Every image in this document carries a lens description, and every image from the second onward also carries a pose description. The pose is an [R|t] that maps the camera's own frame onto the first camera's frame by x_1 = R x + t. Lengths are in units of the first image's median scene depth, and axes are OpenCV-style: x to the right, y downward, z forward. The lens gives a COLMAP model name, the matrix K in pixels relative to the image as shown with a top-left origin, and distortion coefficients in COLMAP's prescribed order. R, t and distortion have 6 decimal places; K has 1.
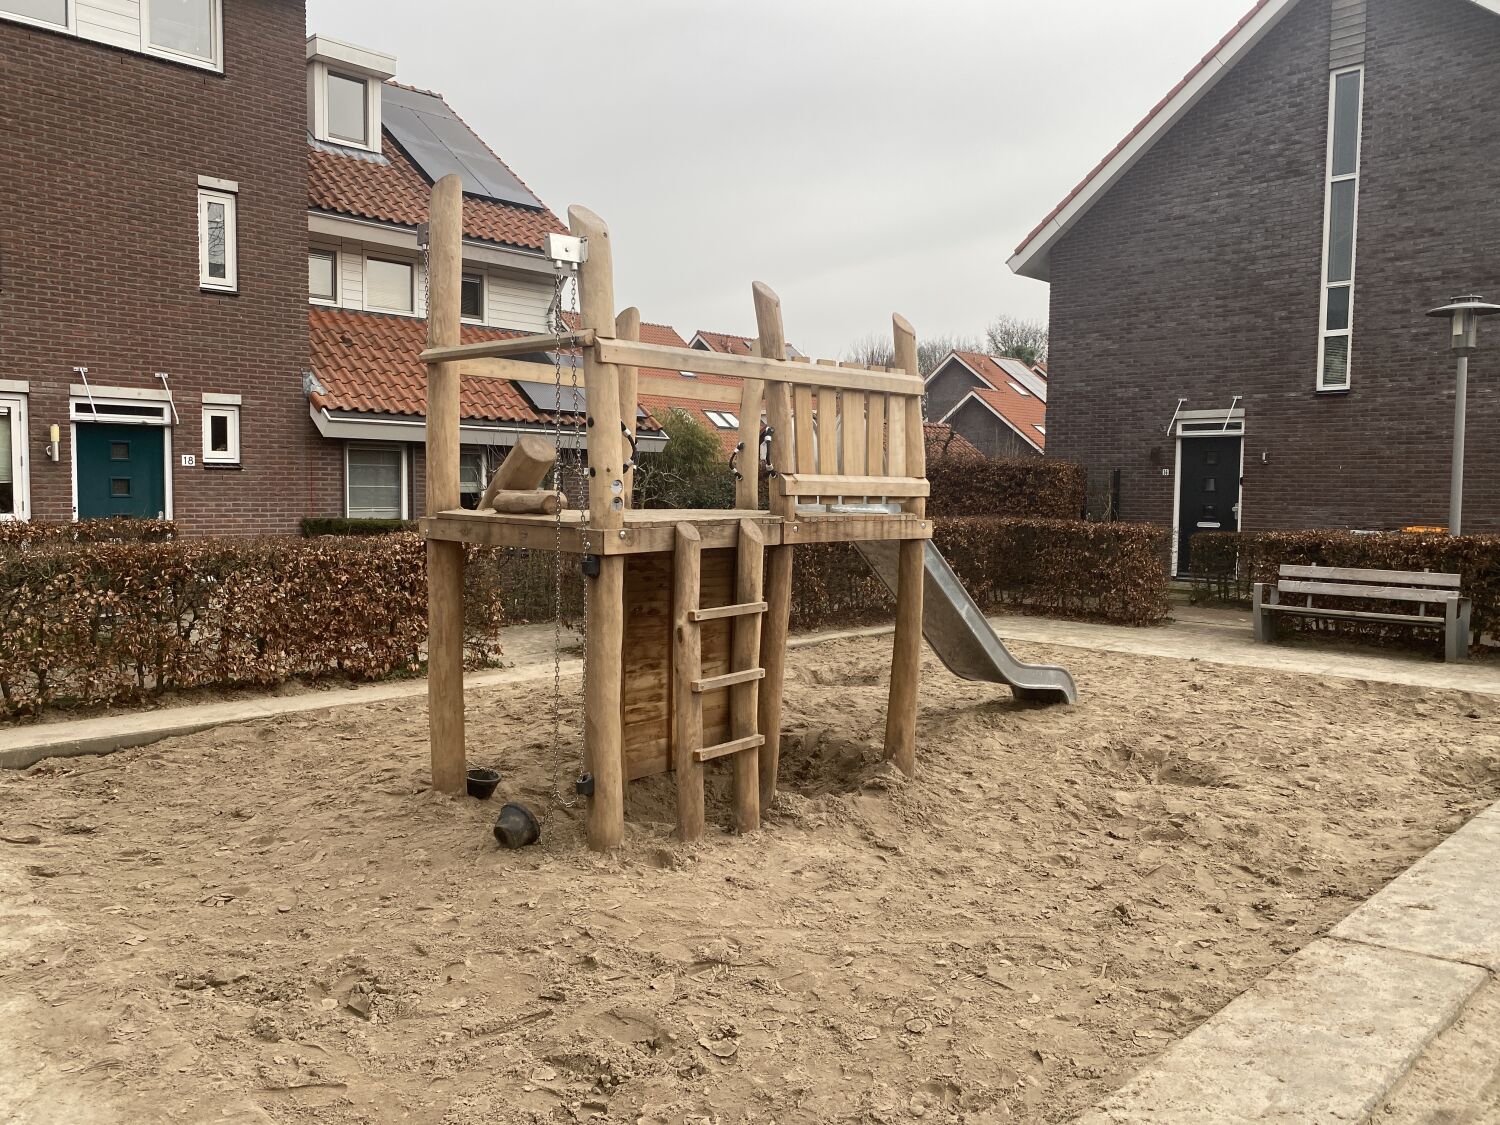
lens RADIAL K [[1149.6, 0, 749.7], [0, 1149.6, 563.0], [0, 0, 1]] dist [0.003970, -0.006831]
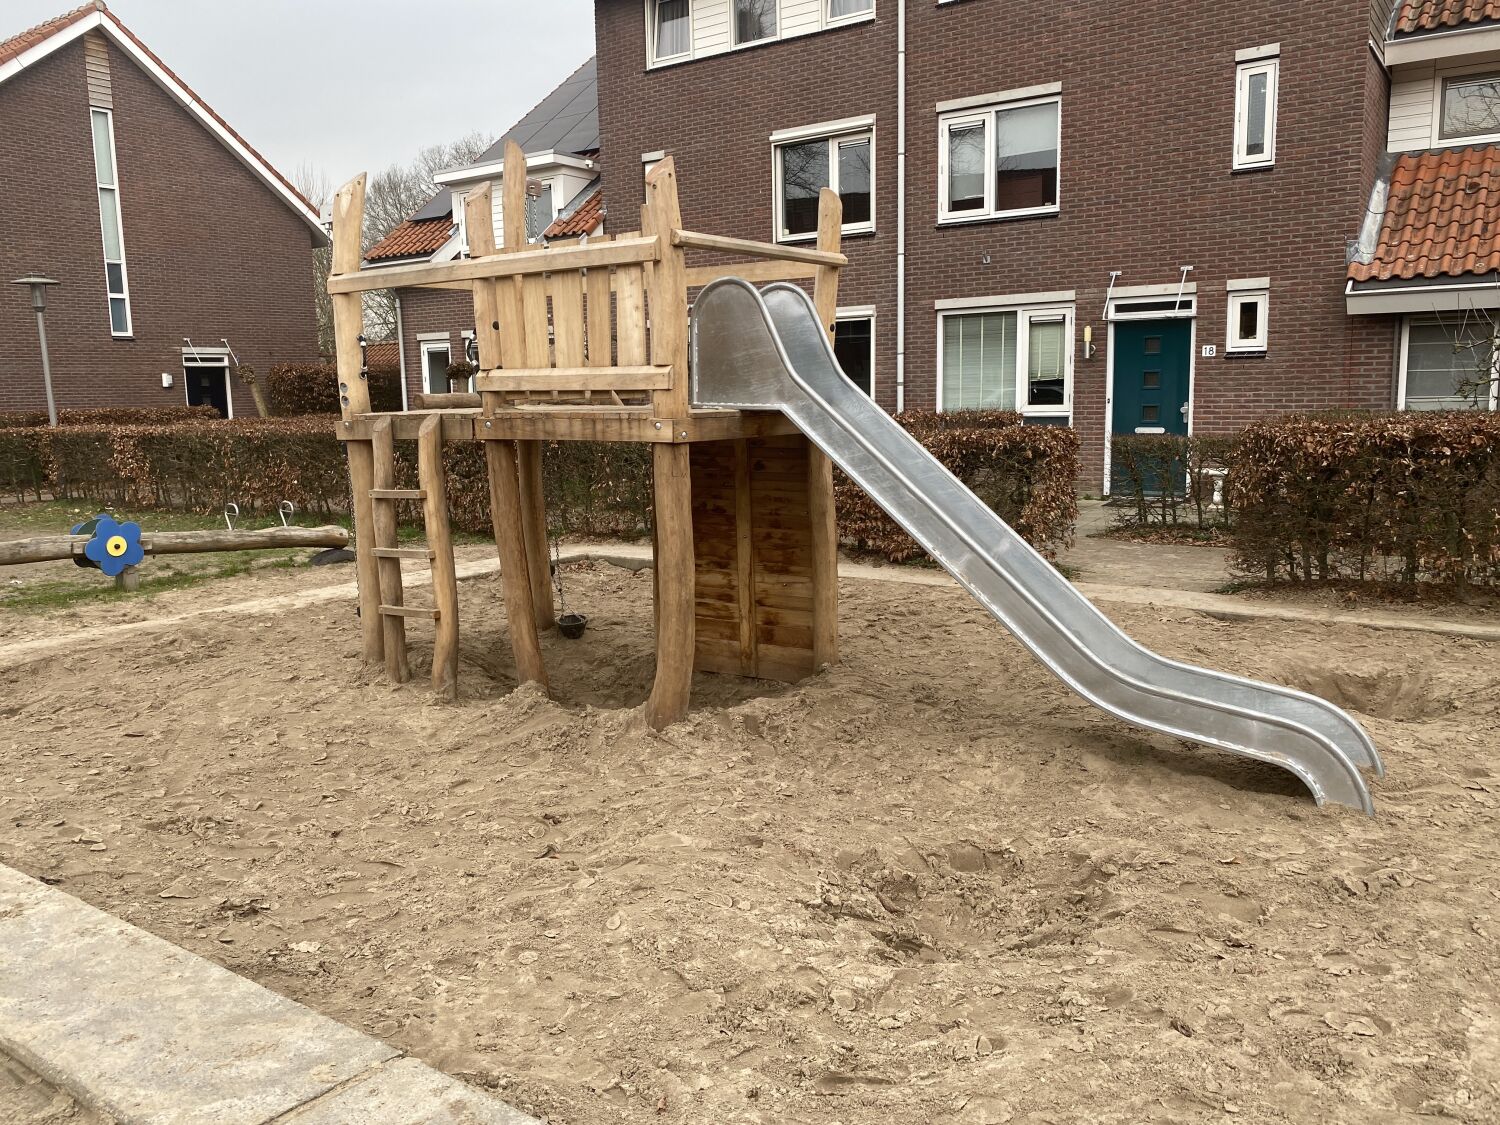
lens RADIAL K [[1149.6, 0, 748.0], [0, 1149.6, 562.3], [0, 0, 1]] dist [0.003970, -0.006831]
pose [[0.165320, 0.133473, -0.977167, 0.456112], [-0.037897, 0.990928, 0.128941, -0.020914], [0.985512, 0.015715, 0.168878, 0.443287]]
